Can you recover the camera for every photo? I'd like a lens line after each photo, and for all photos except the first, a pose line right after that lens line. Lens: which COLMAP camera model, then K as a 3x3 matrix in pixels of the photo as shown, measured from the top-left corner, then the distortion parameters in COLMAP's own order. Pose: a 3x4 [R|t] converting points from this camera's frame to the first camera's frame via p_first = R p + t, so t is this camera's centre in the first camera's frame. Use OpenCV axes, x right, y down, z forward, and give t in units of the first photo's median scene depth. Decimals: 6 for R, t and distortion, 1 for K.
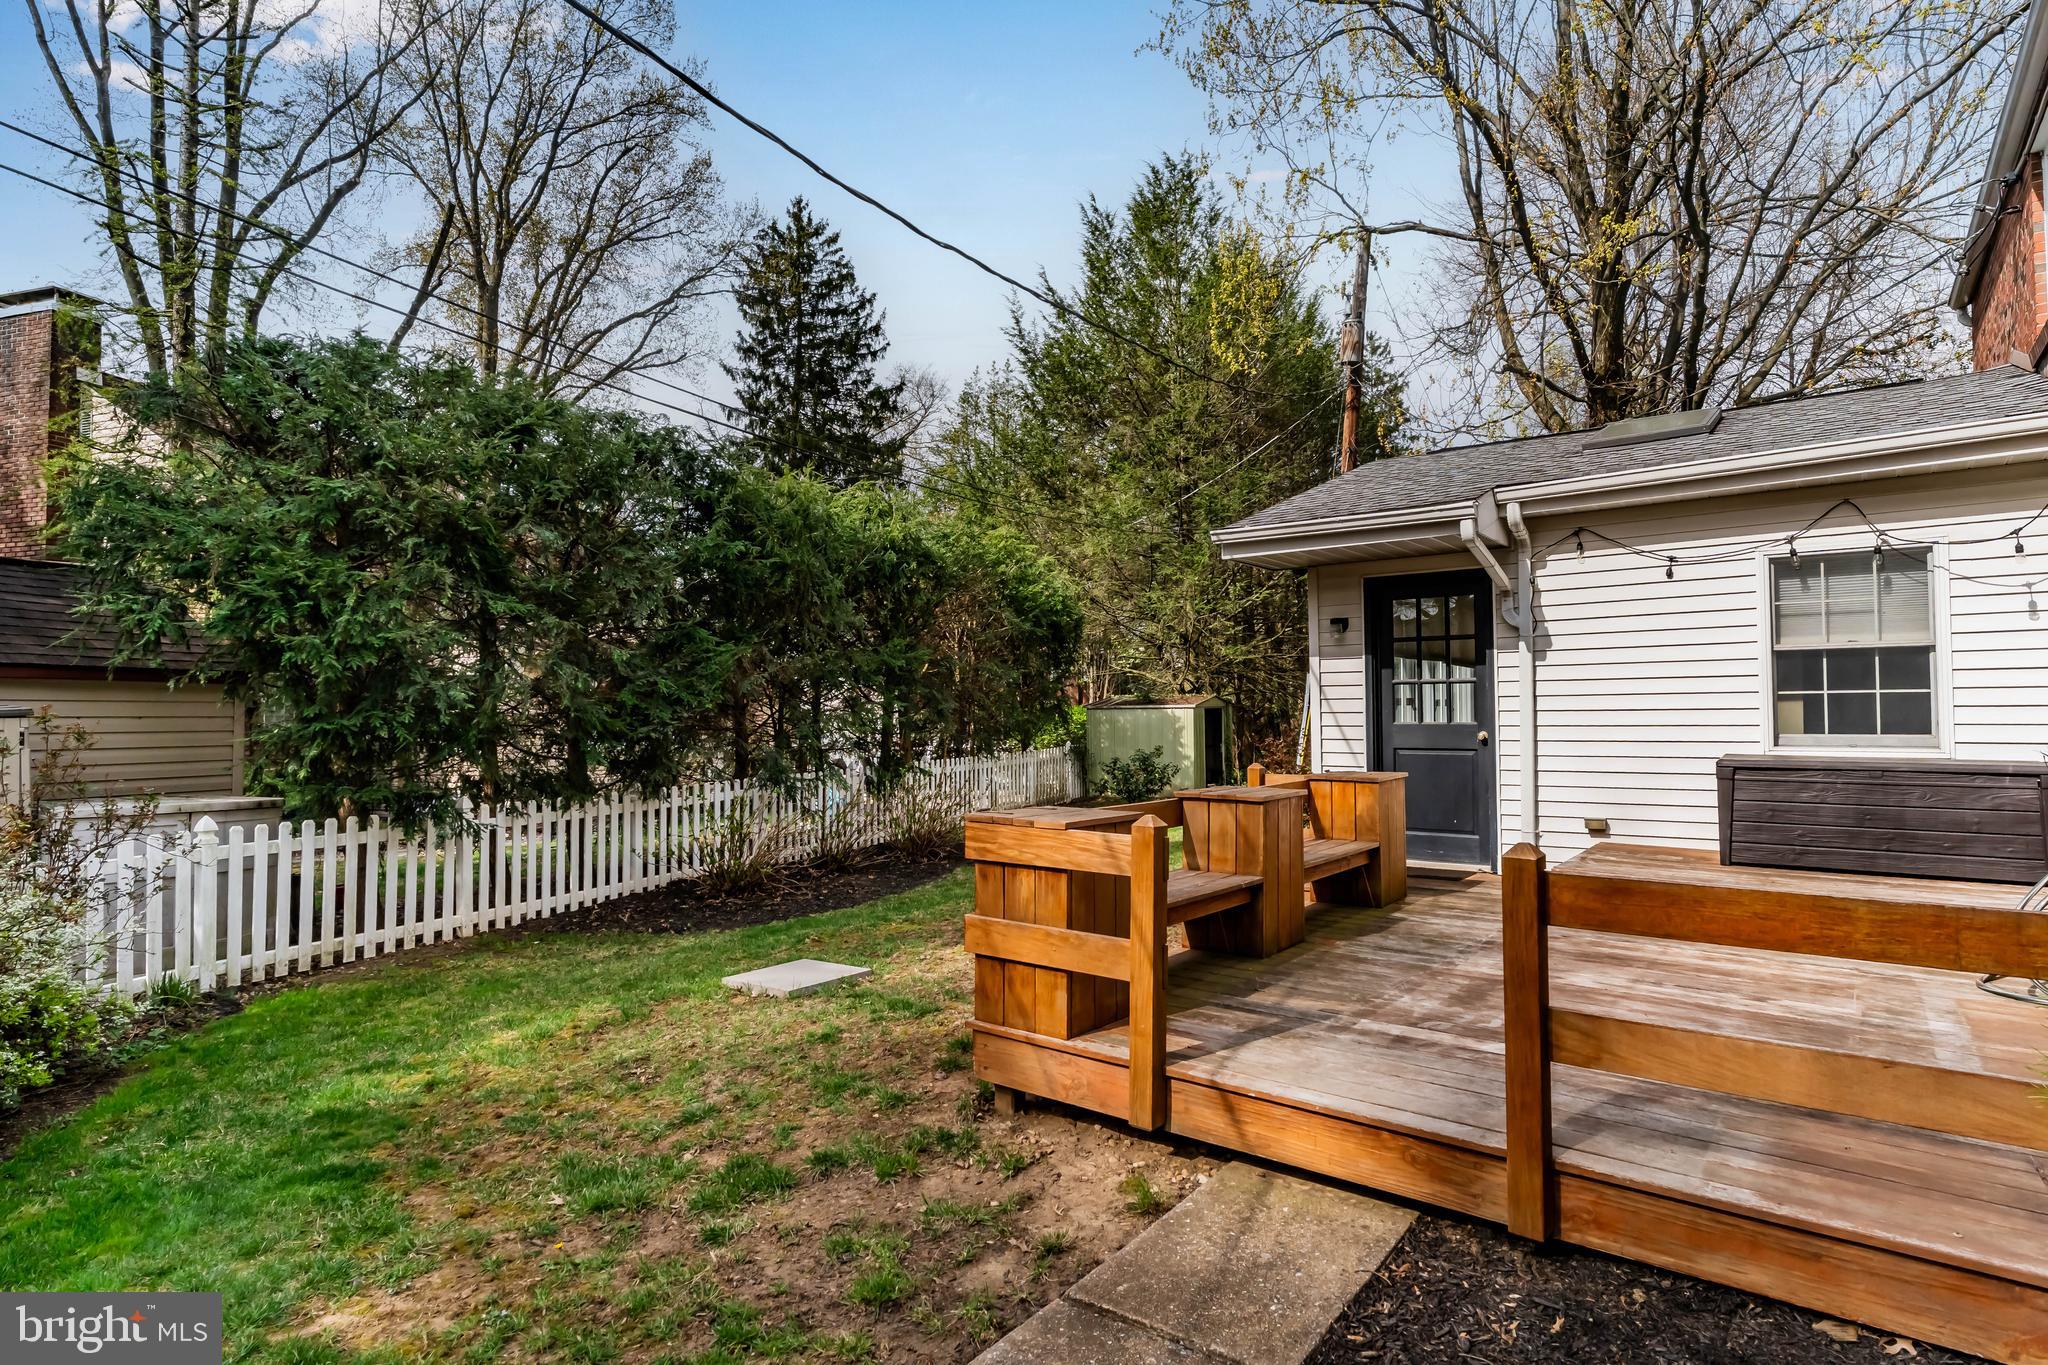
lens RADIAL K [[1049.5, 0, 1021.1], [0, 1049.5, 671.7], [0, 0, 1]] dist [-0.005303, 0.000600]
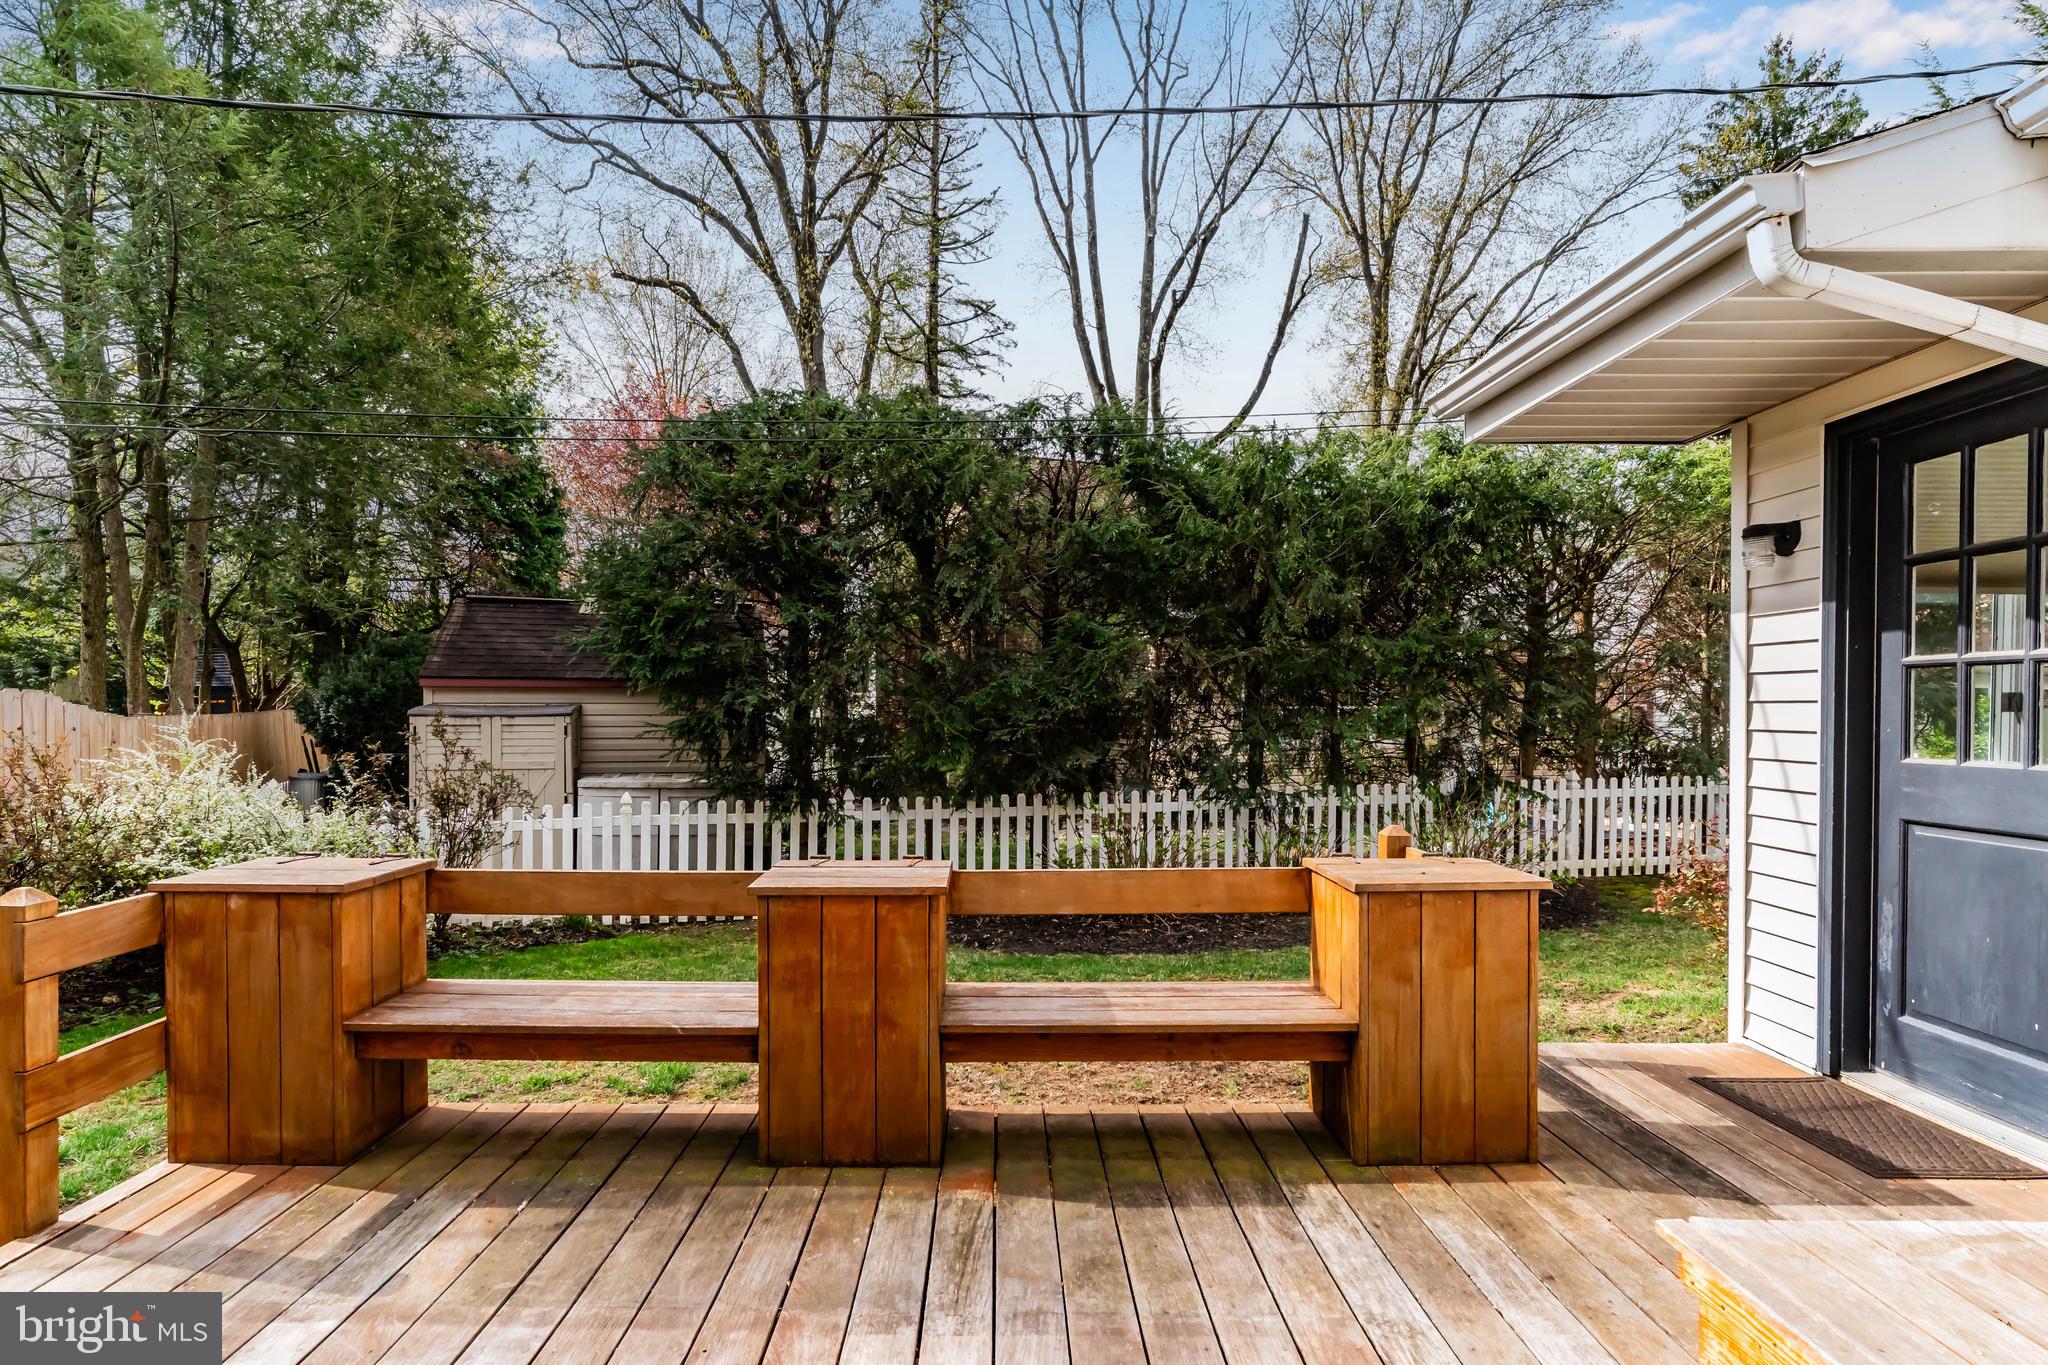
lens RADIAL K [[1051.4, 0, 1022.3], [0, 1051.4, 713.8], [0, 0, 1]] dist [-0.014485, 0.000024]
pose [[0.619927, 0.010770, -0.784586, 0.509350], [0.034422, 0.998570, 0.040905, 0.001415], [0.783904, -0.052365, 0.618669, 0.501627]]
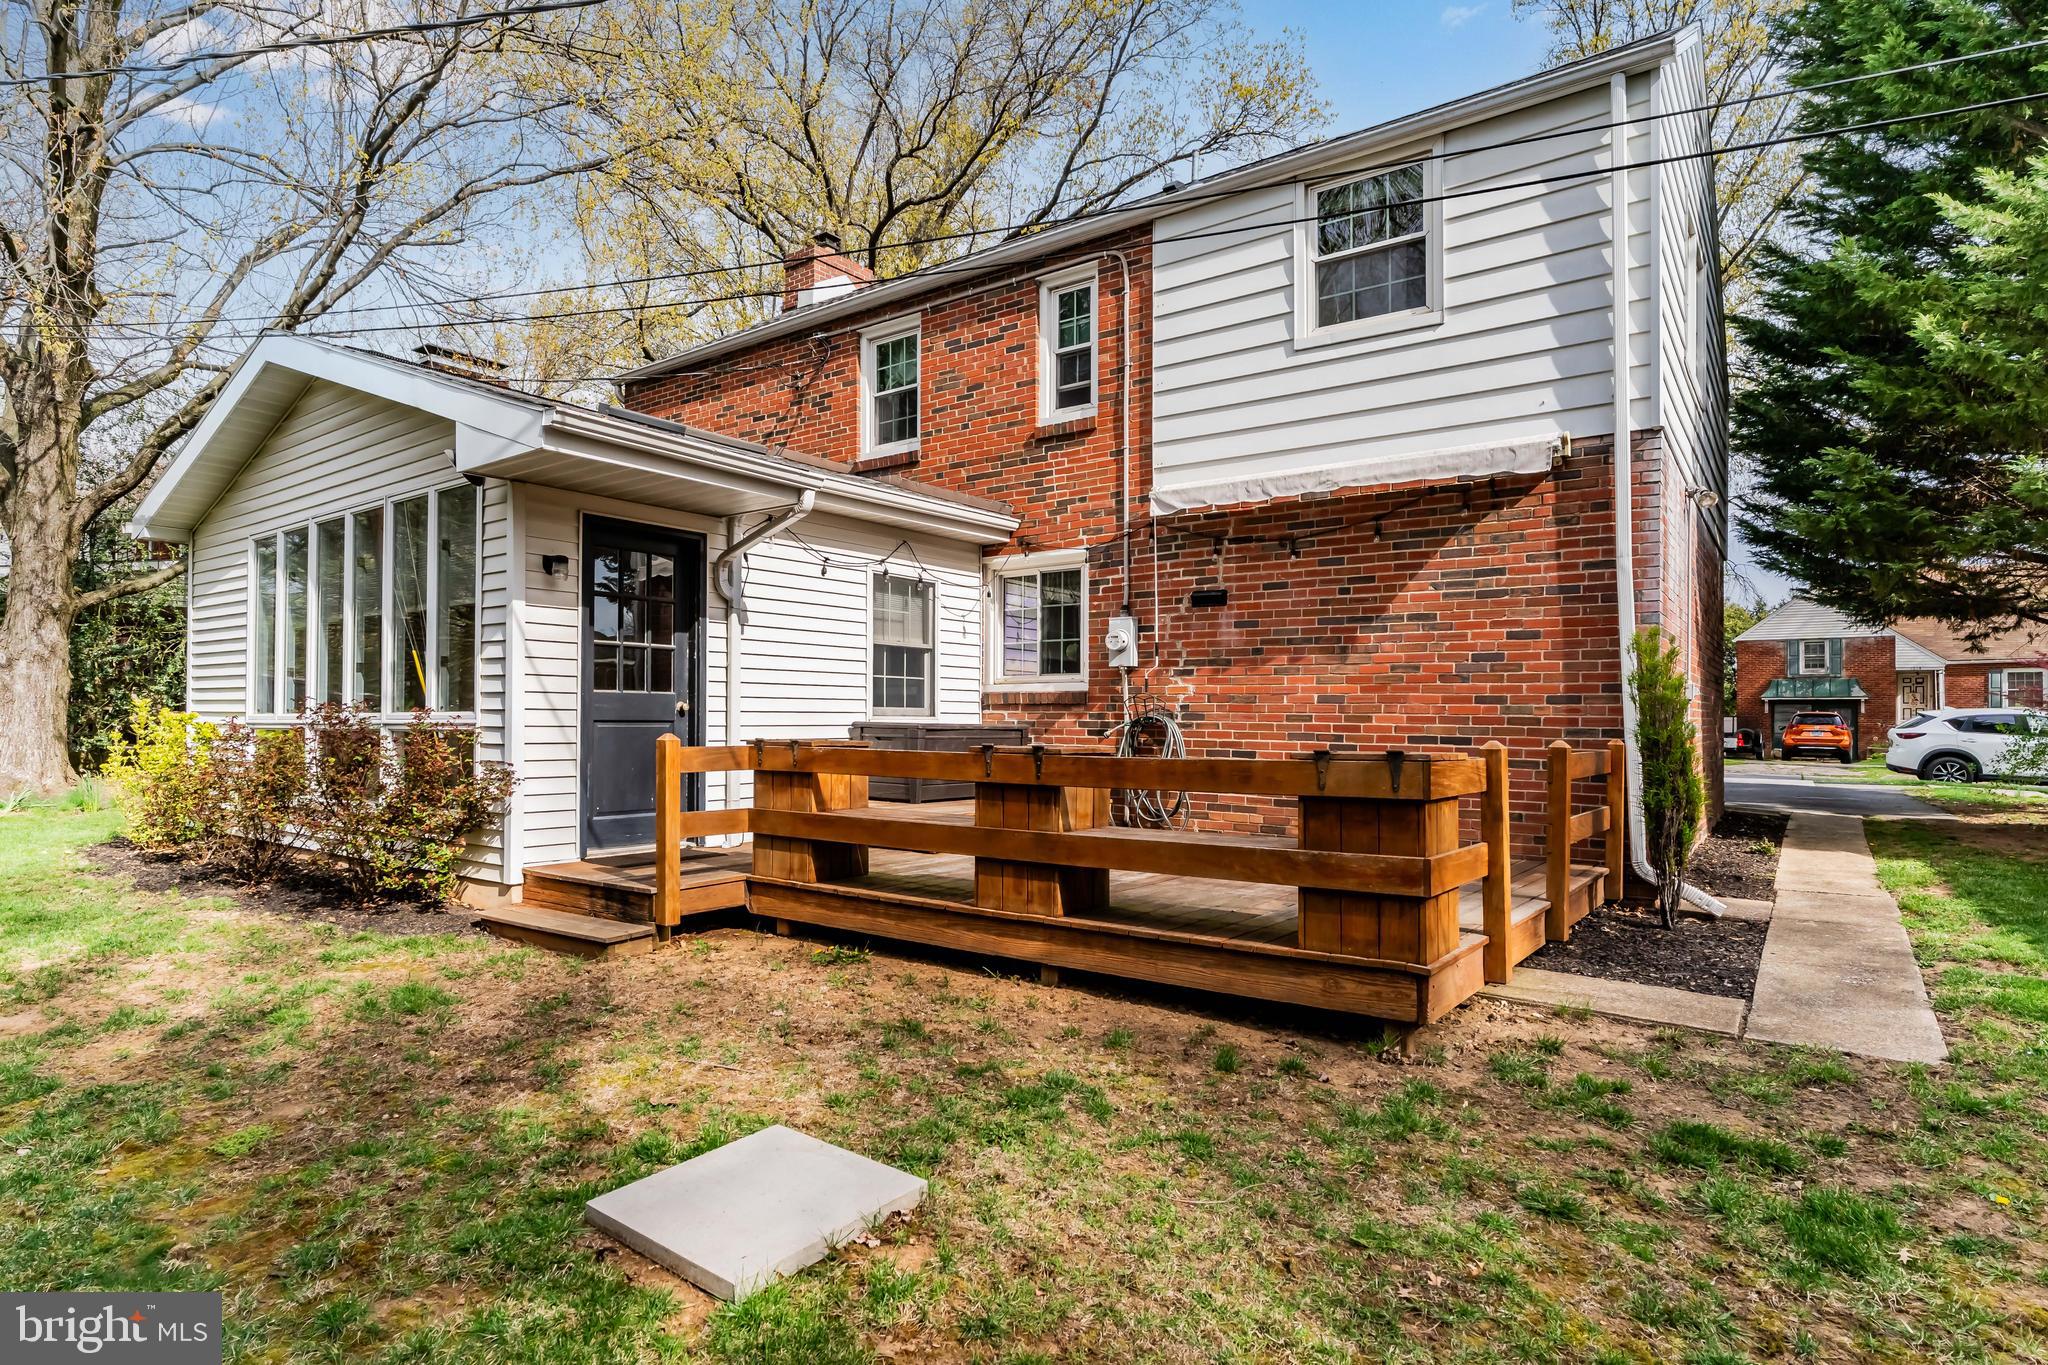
lens RADIAL K [[1038.7, 0, 1015.4], [0, 1038.7, 679.6], [0, 0, 1]] dist [-0.001424, 0.000634]
pose [[0.025570, 0.043550, 0.998724, -0.521641], [-0.050149, 0.997849, -0.042228, 0.064022], [-0.998414, -0.049005, 0.027699, 0.693421]]
